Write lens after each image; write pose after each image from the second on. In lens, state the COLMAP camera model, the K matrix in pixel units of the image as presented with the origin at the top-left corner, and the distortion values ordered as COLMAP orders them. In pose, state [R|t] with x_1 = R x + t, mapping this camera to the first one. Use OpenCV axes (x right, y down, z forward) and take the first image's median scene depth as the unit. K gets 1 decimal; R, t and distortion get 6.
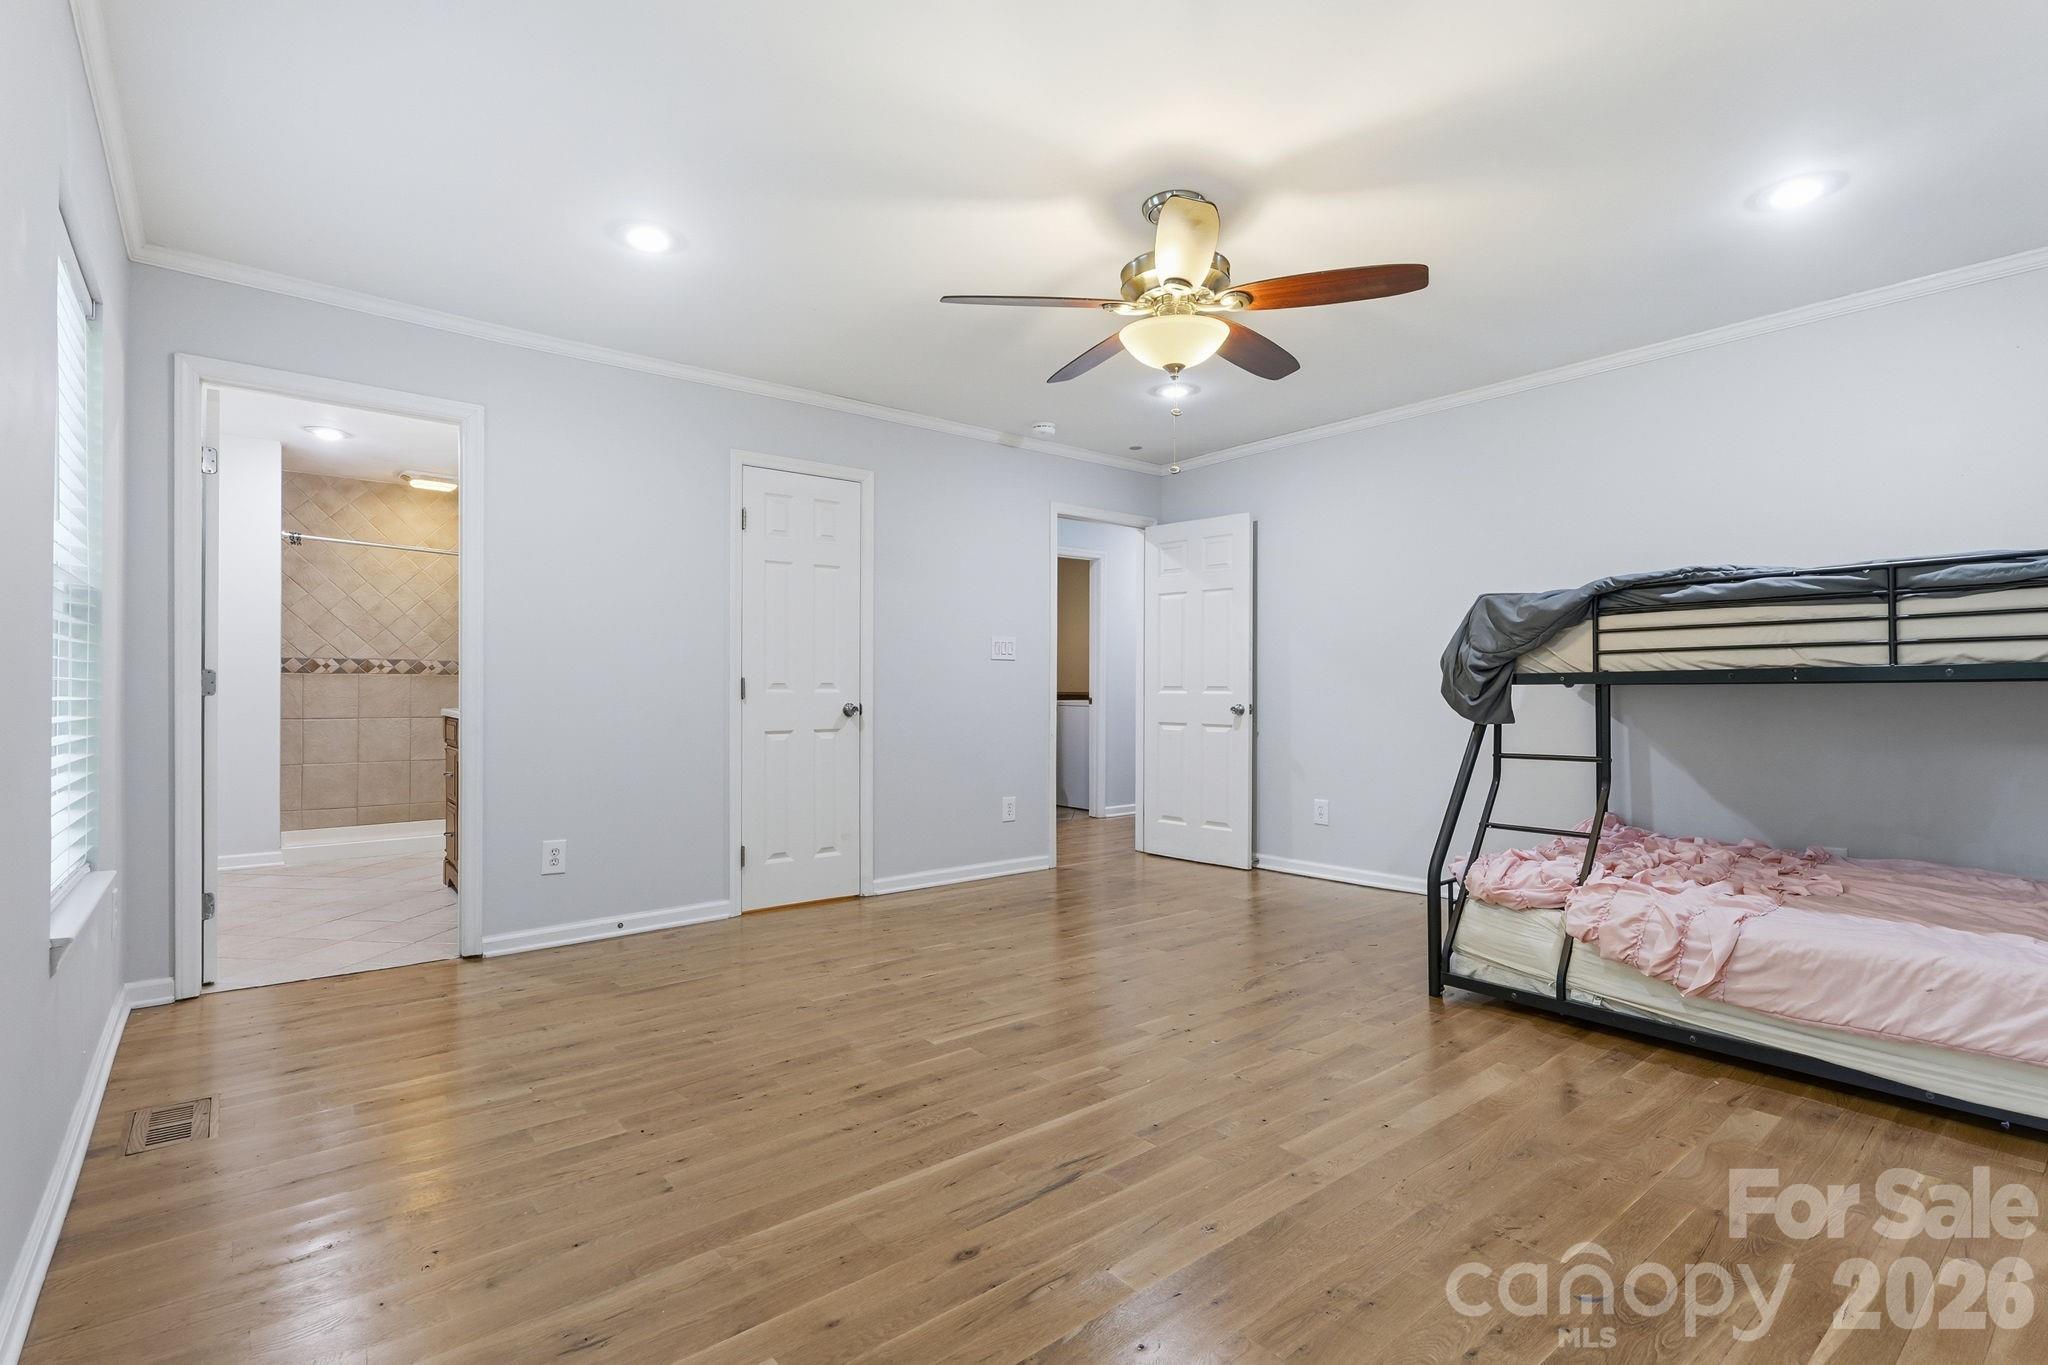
lens RADIAL K [[963.7, 0, 1030.2], [0, 963.7, 685.1], [0, 0, 1]] dist [0.005646, 0.000441]
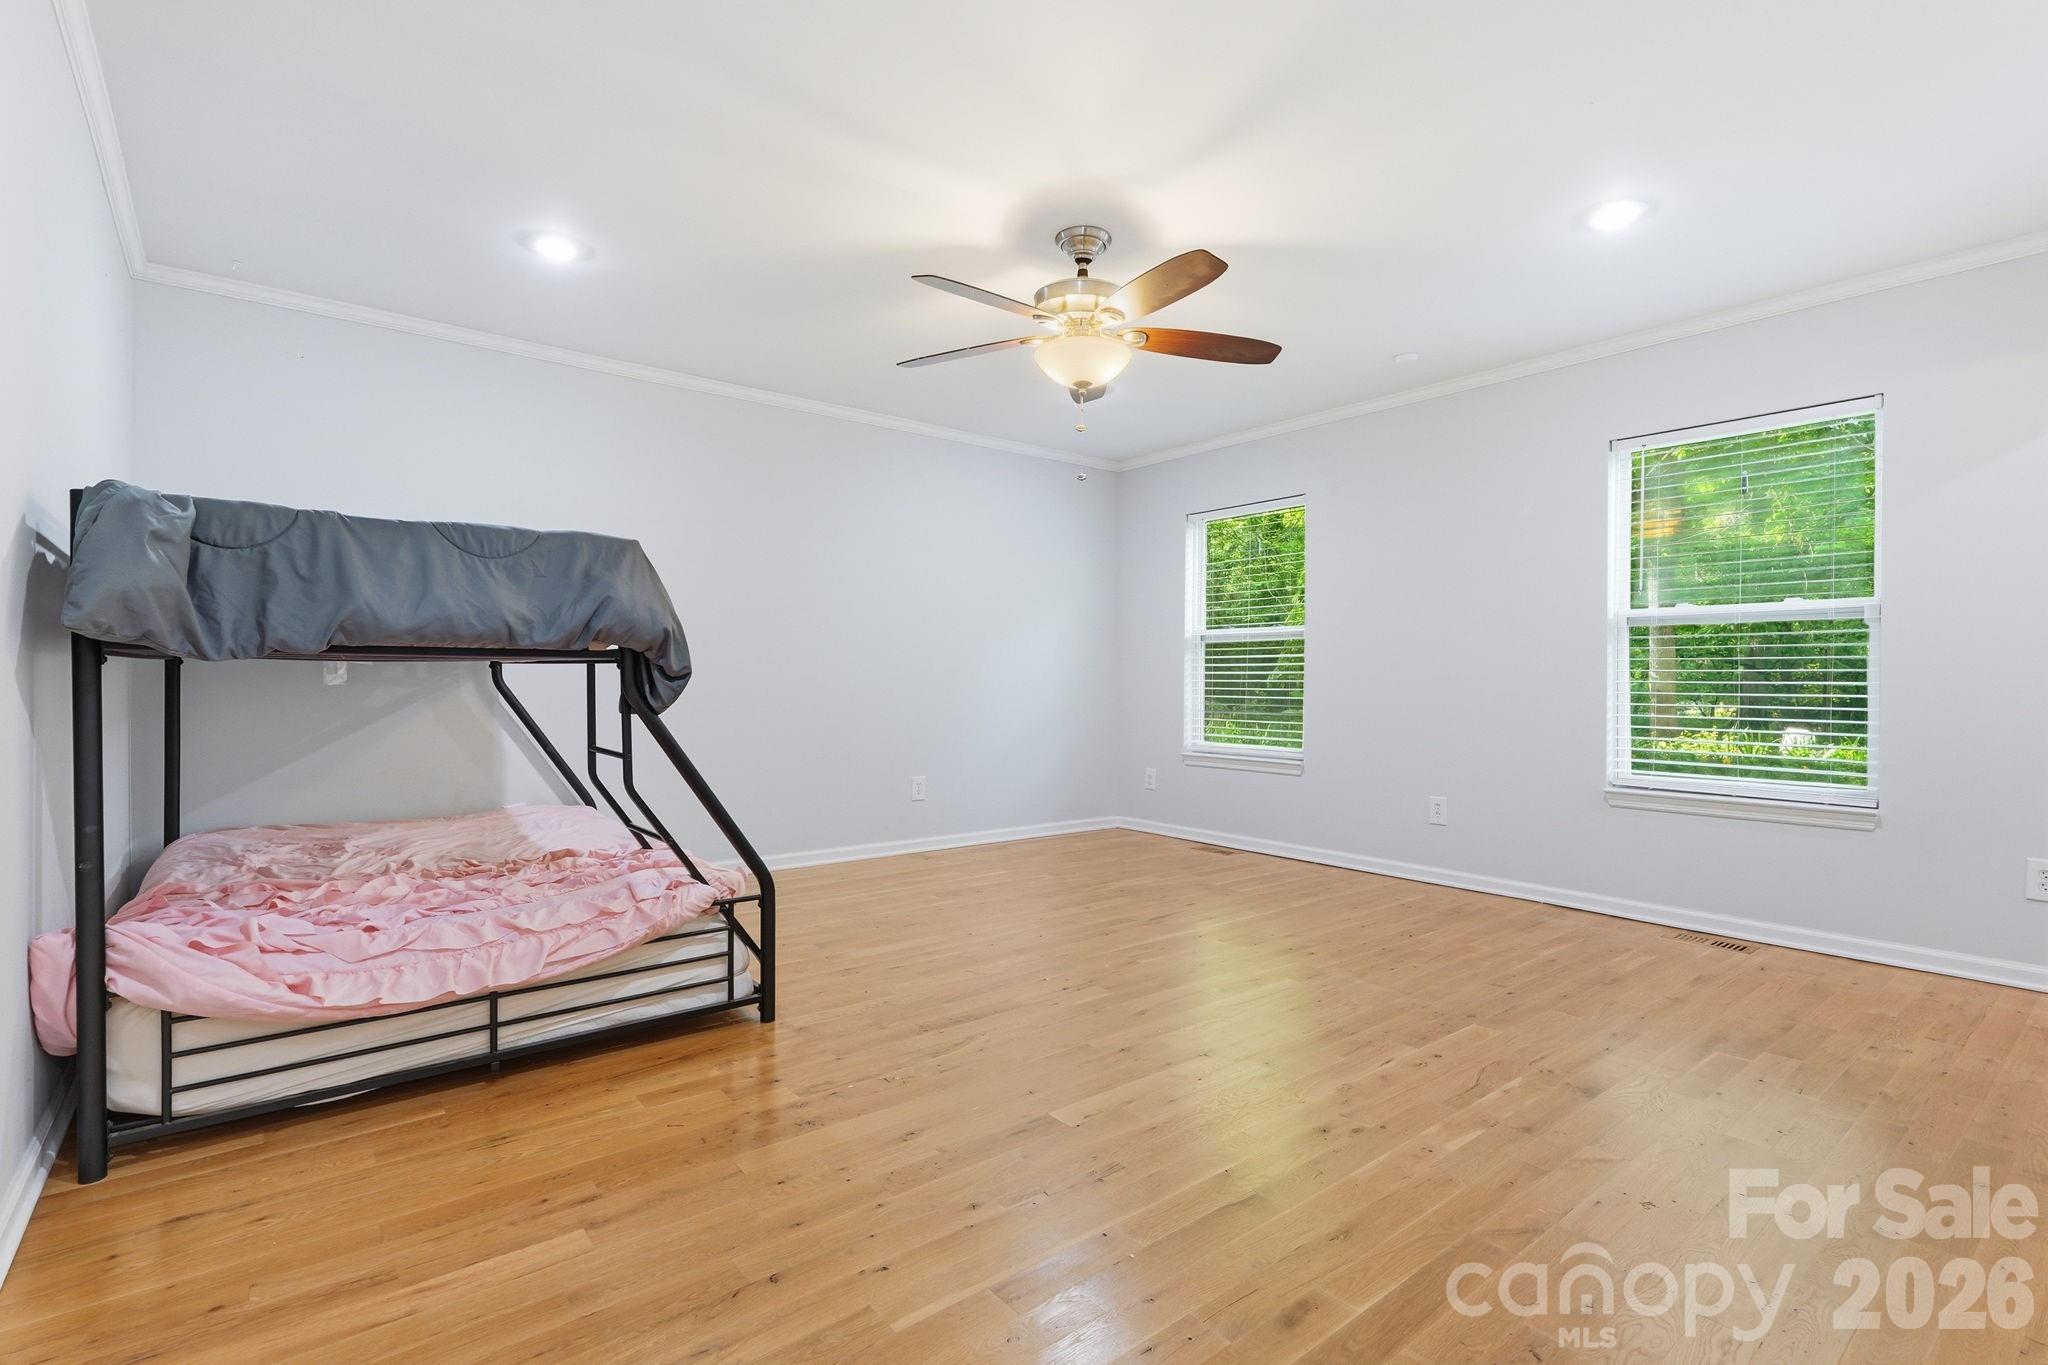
lens RADIAL K [[963.7, 0, 1030.2], [0, 963.7, 685.1], [0, 0, 1]] dist [0.005646, 0.000441]
pose [[-0.999930, -0.003288, 0.011366, 0.081054], [-0.003271, 0.999994, 0.001504, 0.007477], [-0.011371, 0.001467, -0.999934, 0.875846]]
